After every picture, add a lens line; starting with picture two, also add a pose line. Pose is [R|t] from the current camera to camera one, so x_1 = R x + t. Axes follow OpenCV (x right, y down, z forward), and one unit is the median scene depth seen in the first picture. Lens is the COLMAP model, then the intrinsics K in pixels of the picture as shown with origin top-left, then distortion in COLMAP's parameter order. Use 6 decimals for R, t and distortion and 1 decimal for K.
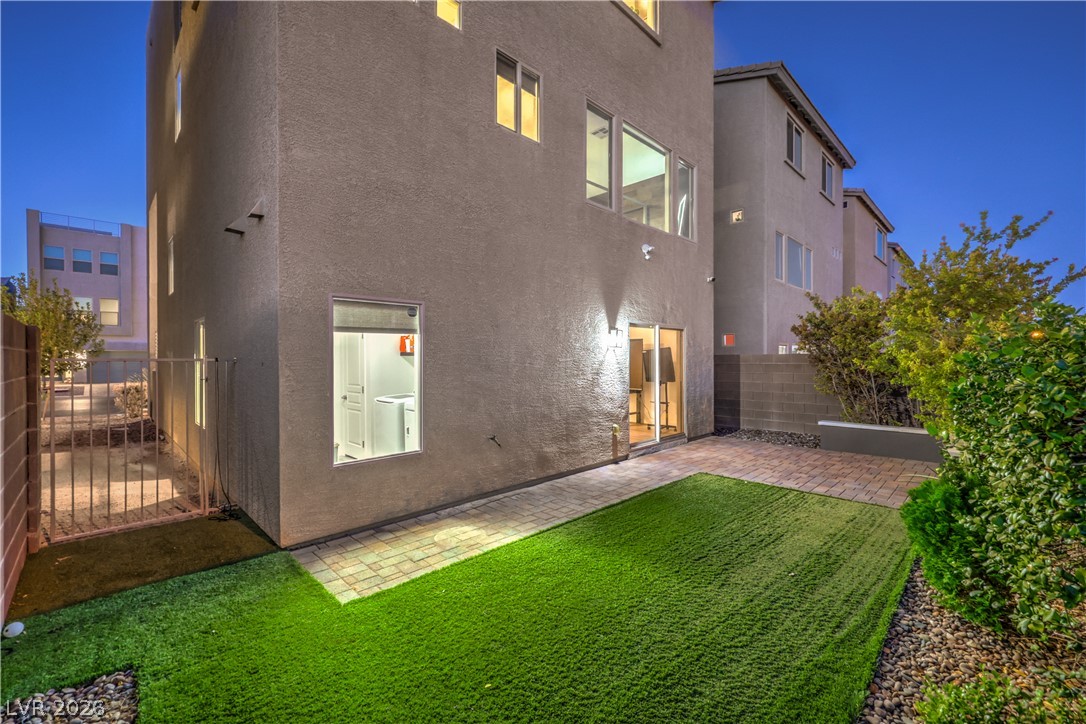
lens RADIAL K [[449.1, 0, 549.2], [0, 449.1, 357.7], [0, 0, 1]] dist [0.000859, 0.000296]
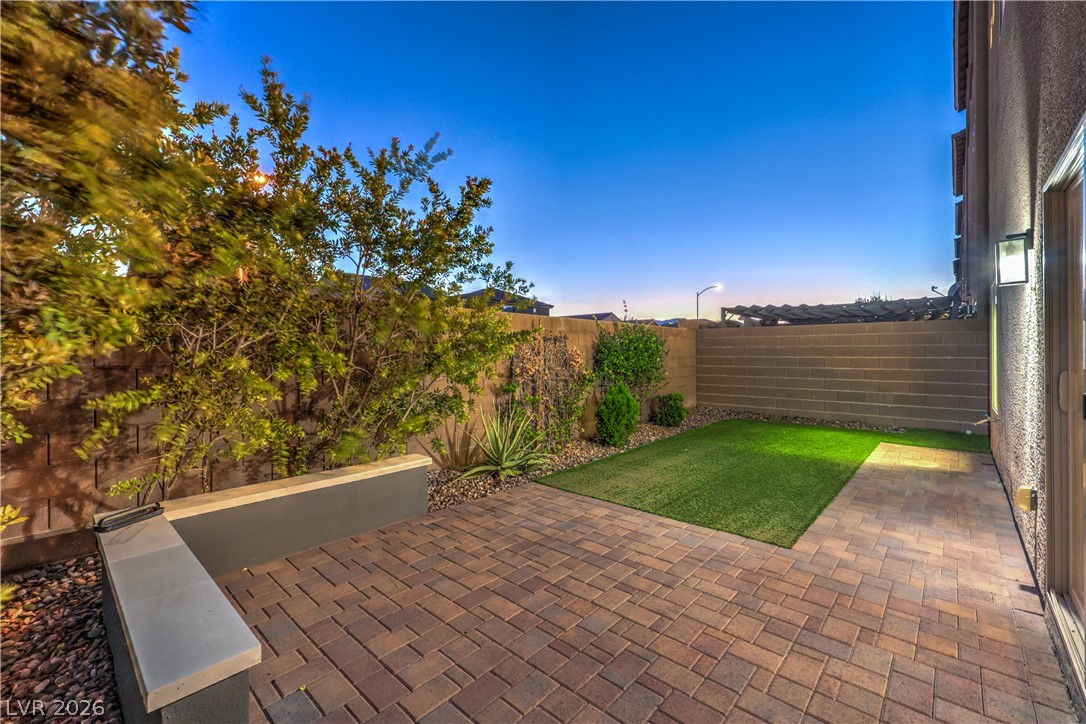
lens RADIAL K [[449.1, 0, 549.2], [0, 449.1, 357.7], [0, 0, 1]] dist [0.000859, 0.000296]
pose [[-0.998762, 0.009581, -0.048806, 0.662093], [0.009356, 0.999944, 0.004852, 0.041987], [0.048850, 0.004389, -0.998796, 1.576426]]
